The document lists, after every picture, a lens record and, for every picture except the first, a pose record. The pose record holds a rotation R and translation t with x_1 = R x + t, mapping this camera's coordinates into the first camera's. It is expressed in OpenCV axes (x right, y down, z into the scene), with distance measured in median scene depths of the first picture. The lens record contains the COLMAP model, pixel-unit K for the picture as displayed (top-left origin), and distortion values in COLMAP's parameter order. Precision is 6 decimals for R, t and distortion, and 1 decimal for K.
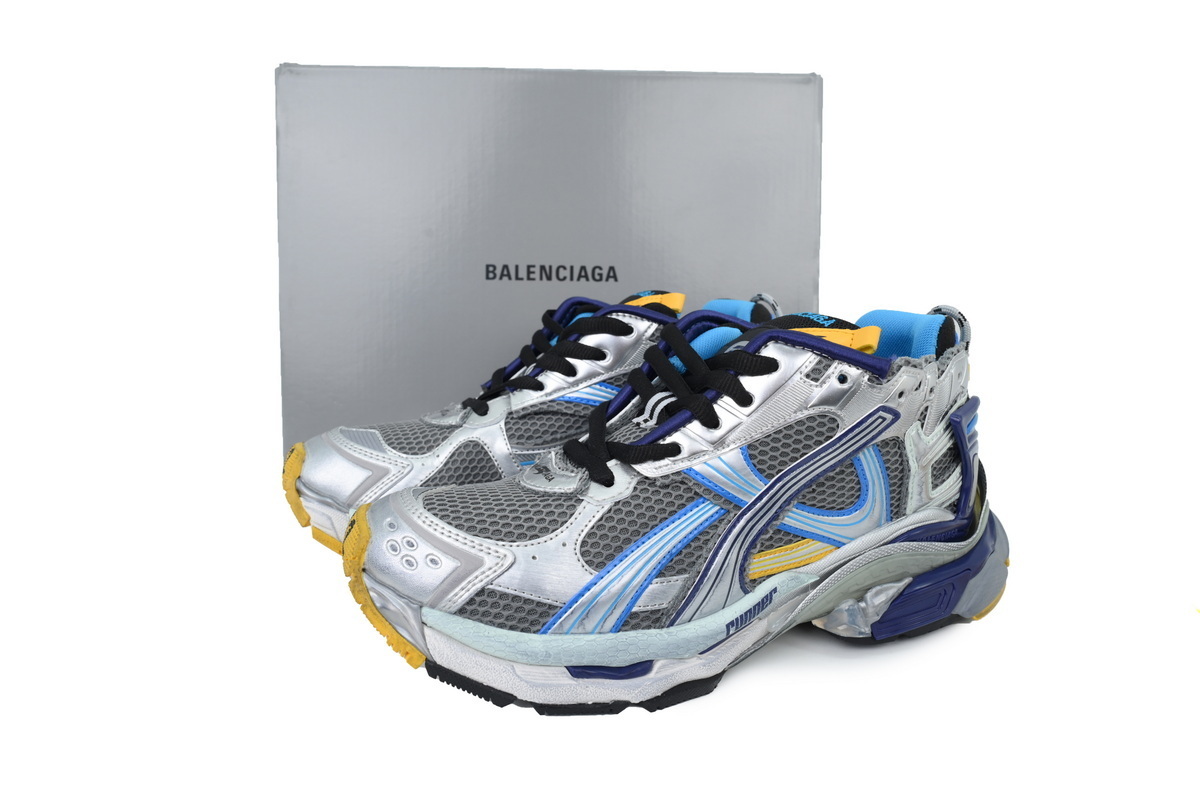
lens RADIAL K [[799.6, 0, 600.0], [0, 799.6, 400.0], [0, 0, 1]] dist [-0.001184, -0.000924]
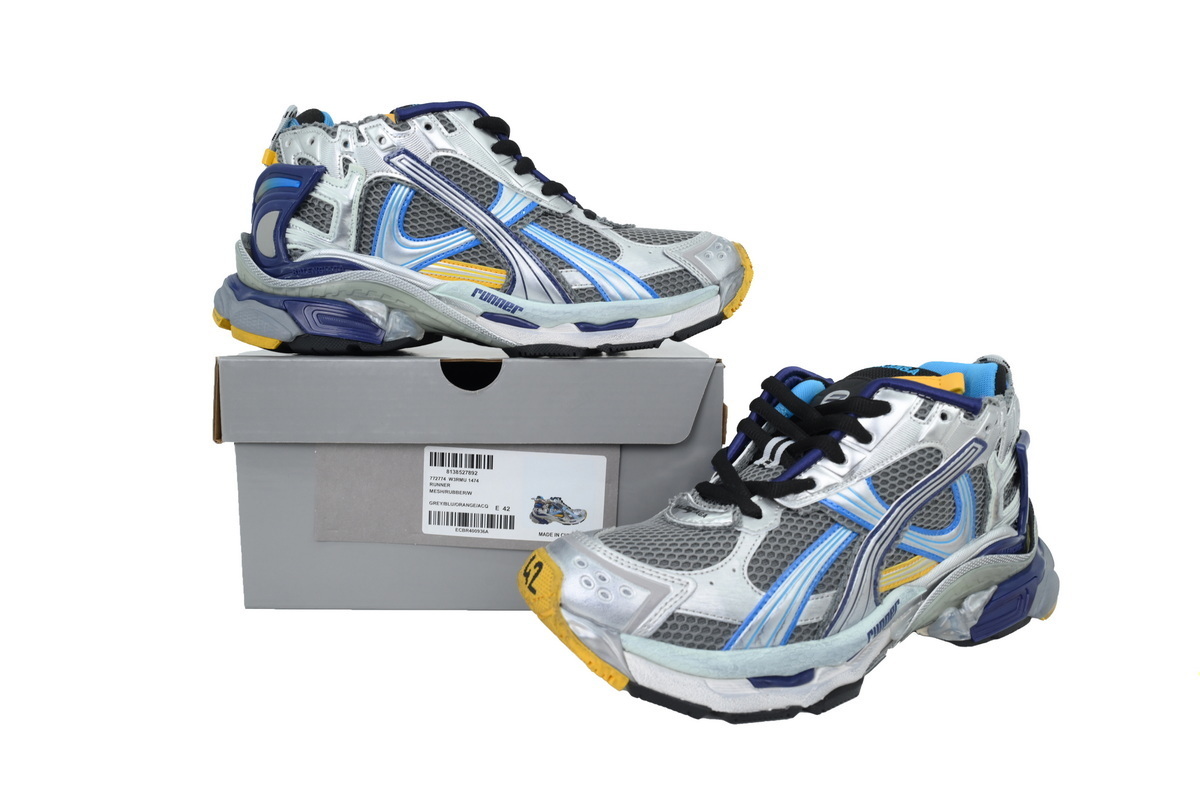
lens RADIAL K [[799.6, 0, 600.0], [0, 799.6, 400.0], [0, 0, 1]] dist [-0.001184, -0.000924]
pose [[0.991247, -0.037658, 0.126534, -0.356359], [0.049056, 0.994894, -0.088206, 0.029067], [-0.122566, 0.093641, 0.988033, -0.122453]]
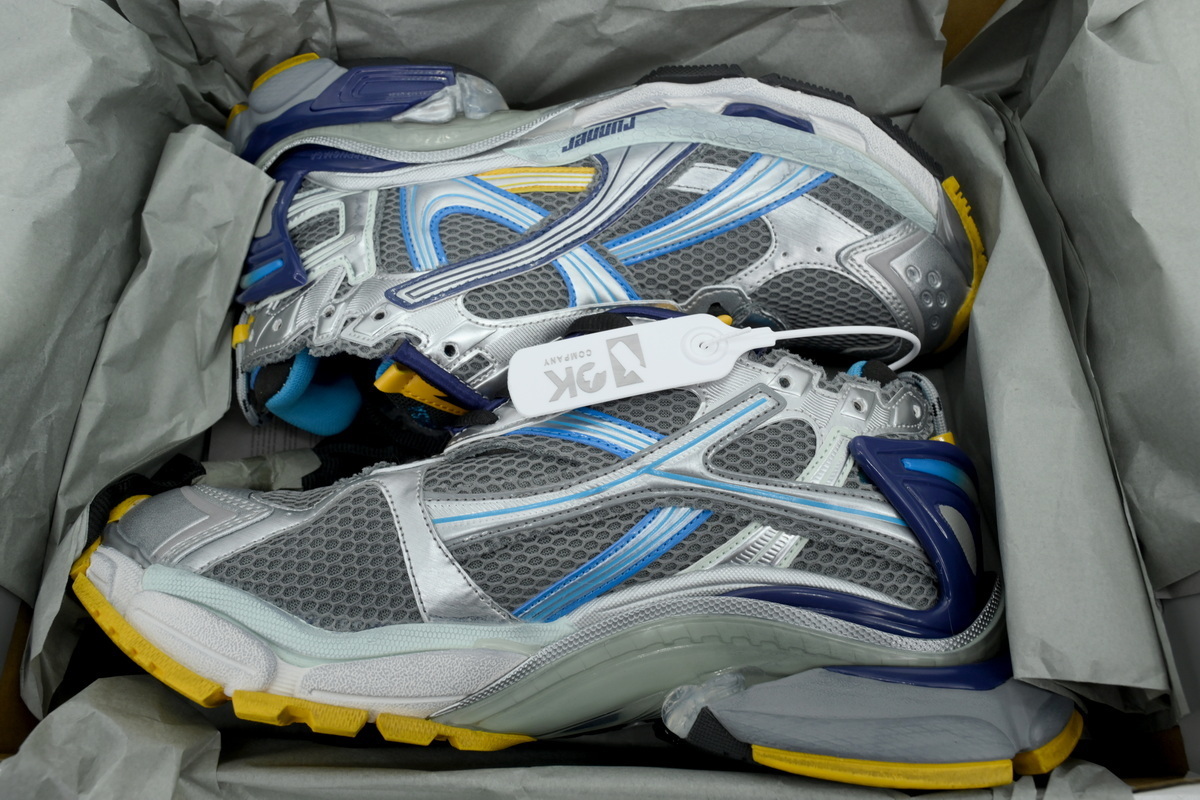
lens RADIAL K [[799.6, 0, 600.0], [0, 799.6, 400.0], [0, 0, 1]] dist [-0.001184, -0.000924]
pose [[-0.946834, -0.235083, -0.219639, 0.324310], [0.209913, -0.968771, 0.131982, -0.157140], [-0.243806, 0.078860, 0.966612, 0.132983]]
